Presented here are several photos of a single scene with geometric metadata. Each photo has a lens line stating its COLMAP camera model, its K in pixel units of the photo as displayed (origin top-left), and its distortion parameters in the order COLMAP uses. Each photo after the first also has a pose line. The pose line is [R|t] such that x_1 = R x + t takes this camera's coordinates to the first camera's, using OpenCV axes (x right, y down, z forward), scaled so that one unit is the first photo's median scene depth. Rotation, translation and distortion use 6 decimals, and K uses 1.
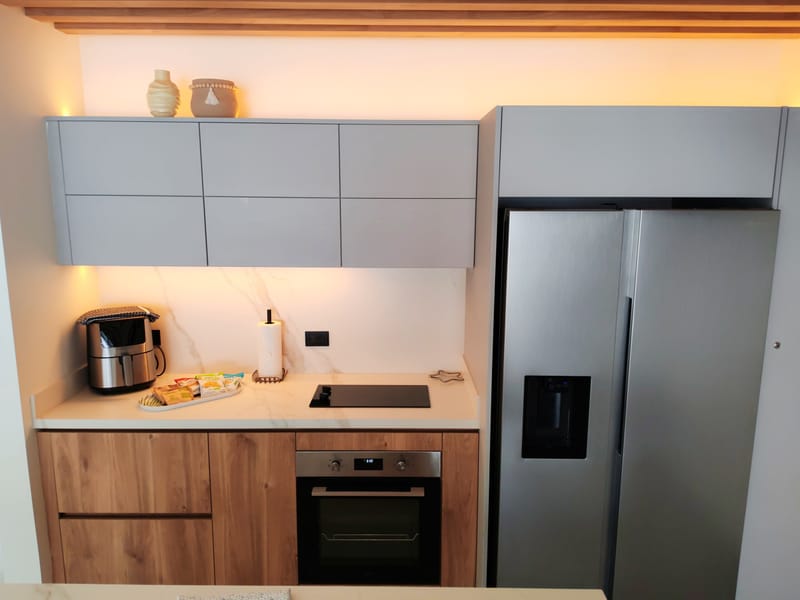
lens RADIAL K [[624.3, 0, 400.0], [0, 624.3, 300.0], [0, 0, 1]] dist [0.156709, -0.282126]
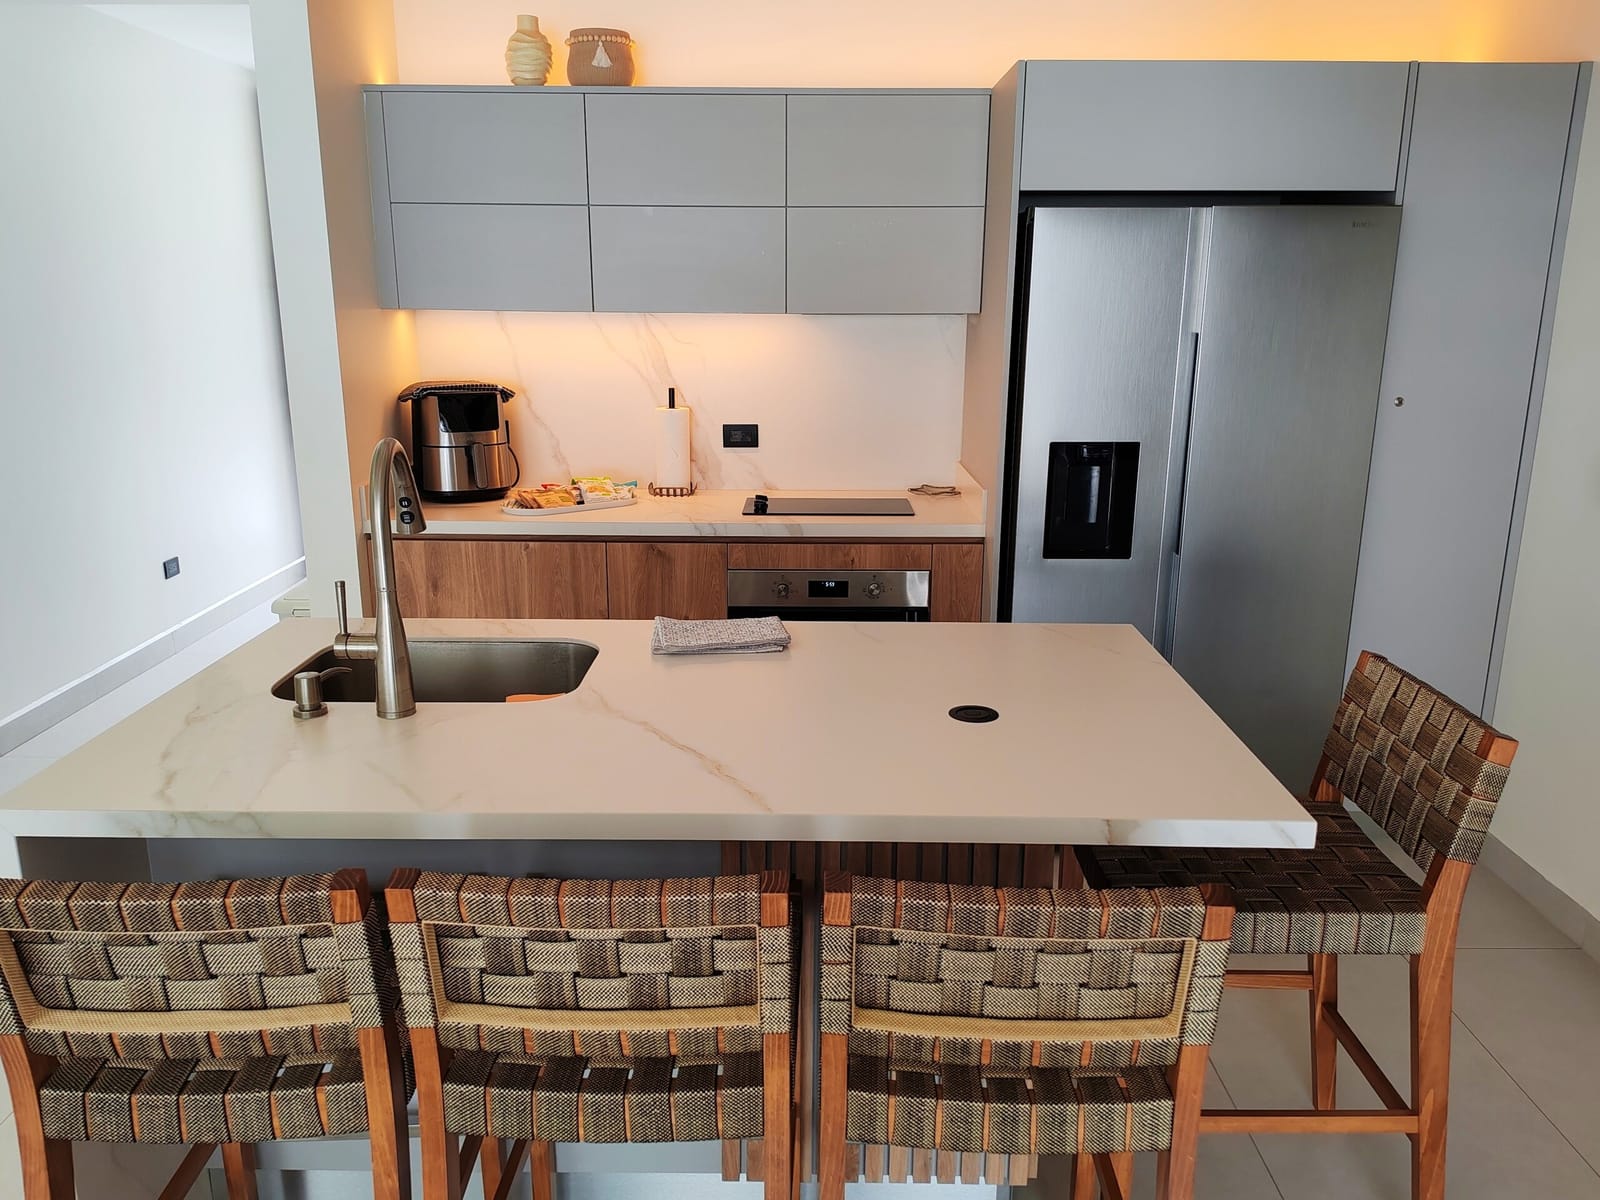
lens RADIAL K [[1248.6, 0, 800.0], [0, 1248.6, 600.0], [0, 0, 1]] dist [0.156709, -0.282126]
pose [[0.999971, 0.001412, -0.007504, -0.069991], [-0.000878, 0.997501, 0.070643, 0.168914], [0.007585, -0.070635, 0.997473, -0.408225]]
